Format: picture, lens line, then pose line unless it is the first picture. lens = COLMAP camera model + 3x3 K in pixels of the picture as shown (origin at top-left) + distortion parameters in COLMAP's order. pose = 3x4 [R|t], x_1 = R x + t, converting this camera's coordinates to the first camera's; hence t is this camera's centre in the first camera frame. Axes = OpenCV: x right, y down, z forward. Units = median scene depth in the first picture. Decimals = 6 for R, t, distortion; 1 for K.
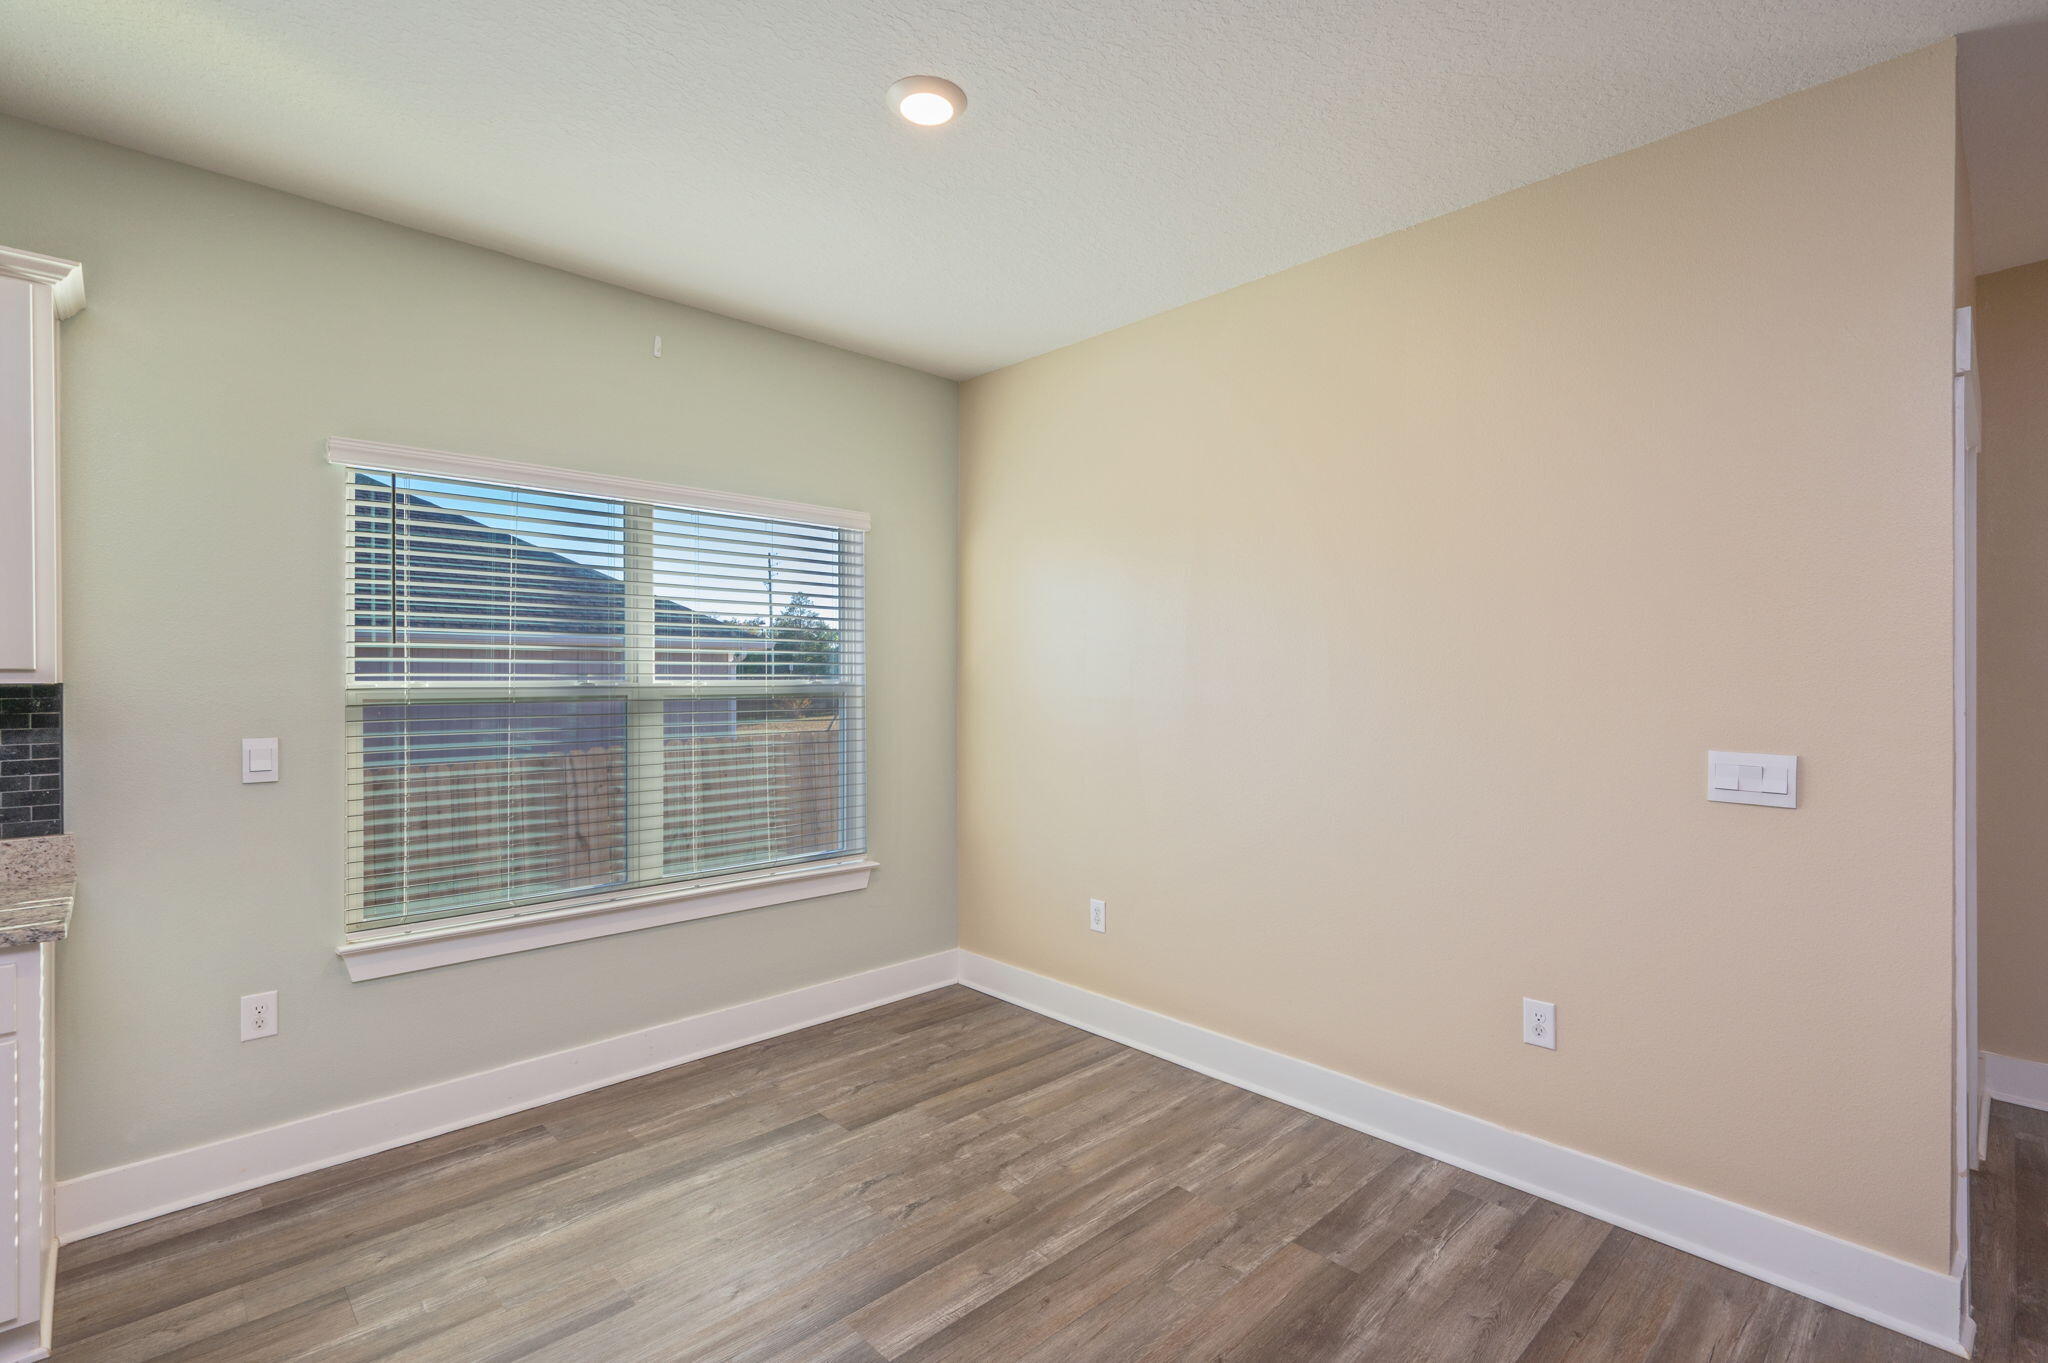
lens RADIAL K [[943.3, 0, 1022.5], [0, 943.3, 677.2], [0, 0, 1]] dist [0.002642, -0.000349]
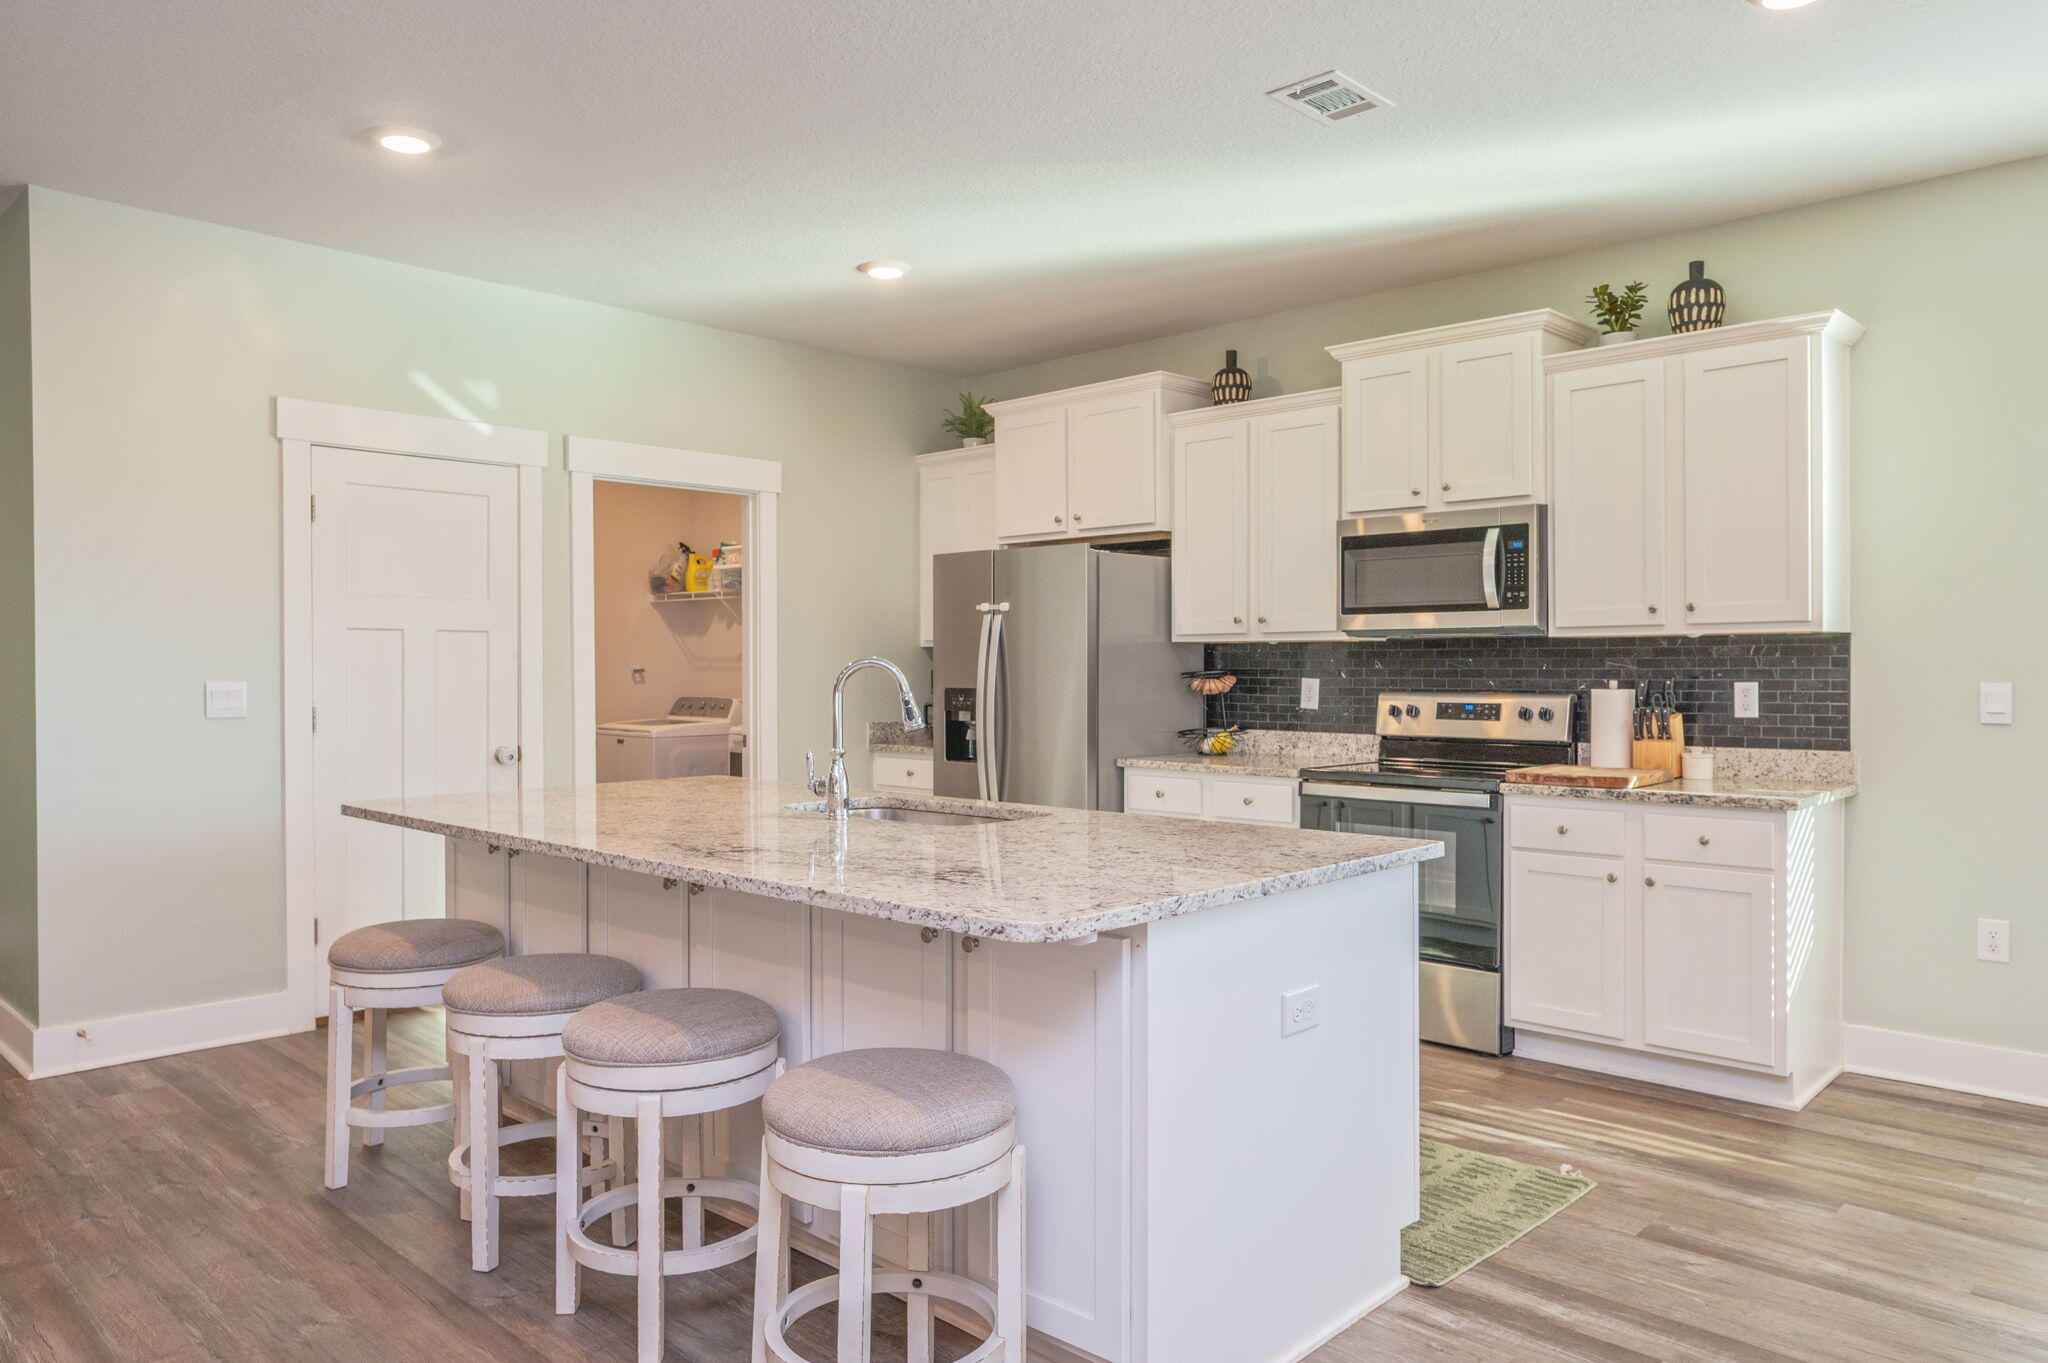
lens RADIAL K [[1395.5, 0, 1023.8], [0, 1395.5, 673.0], [0, 0, 1]] dist [-0.003068, 0.002374]
pose [[0.037191, 0.004101, -0.999300, 0.654220], [0.000204, 0.999992, 0.004111, 0.042425], [0.999308, -0.000357, 0.037190, -0.142631]]
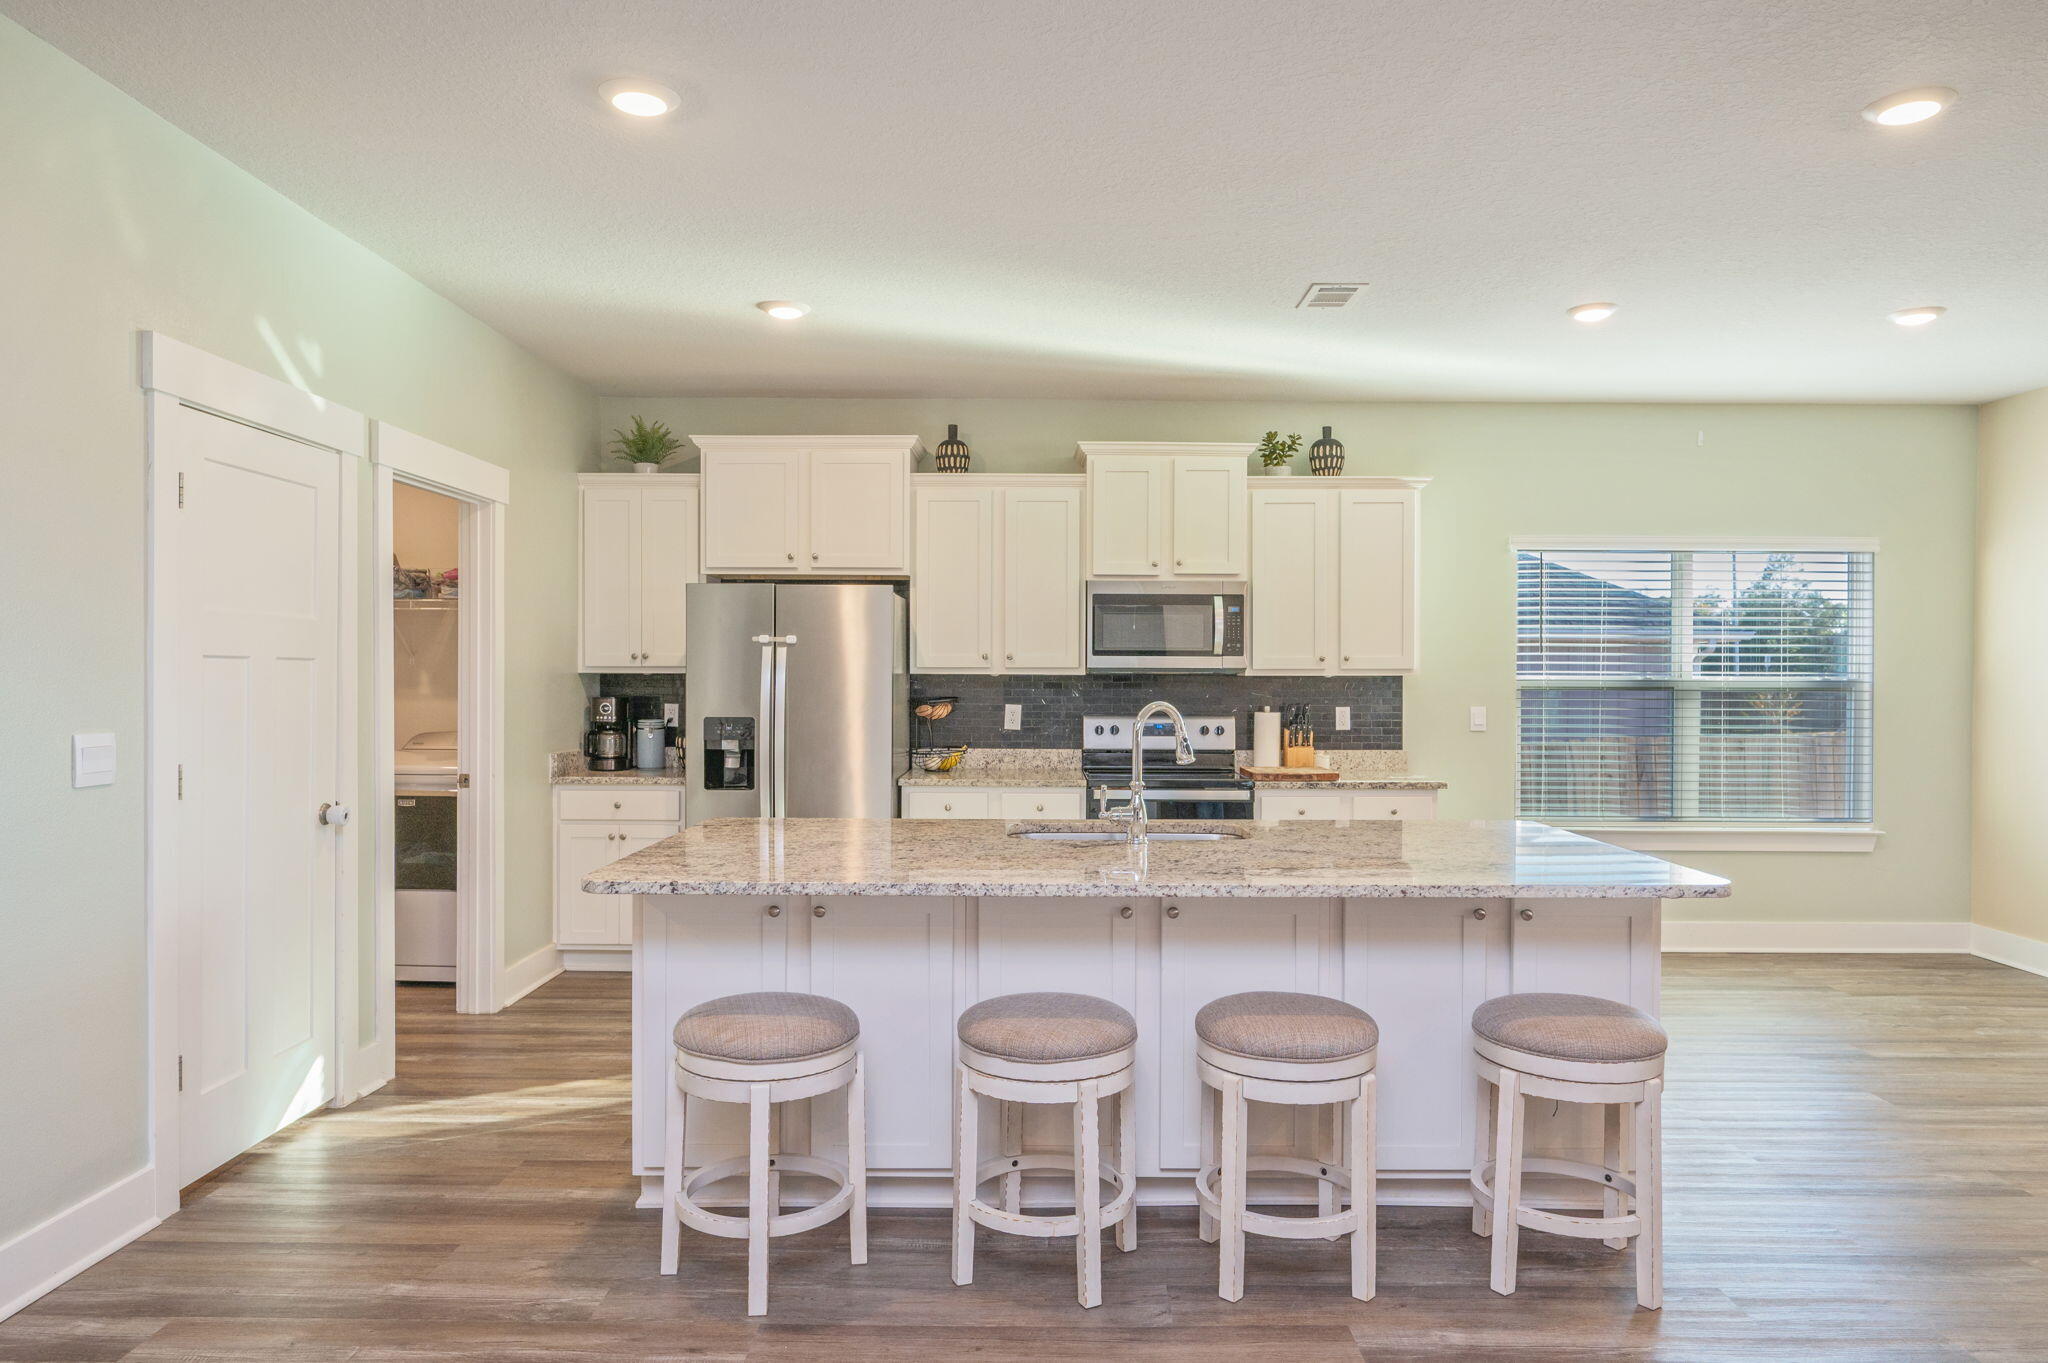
lens RADIAL K [[1275.0, 0, 1028.7], [0, 1275.0, 686.4], [0, 0, 1]] dist [-0.003661, 0.000221]
pose [[0.721961, 0.008353, -0.691883, 0.241835], [-0.004475, 0.999963, 0.007404, 0.010243], [0.691919, -0.002249, 0.721971, -1.235071]]
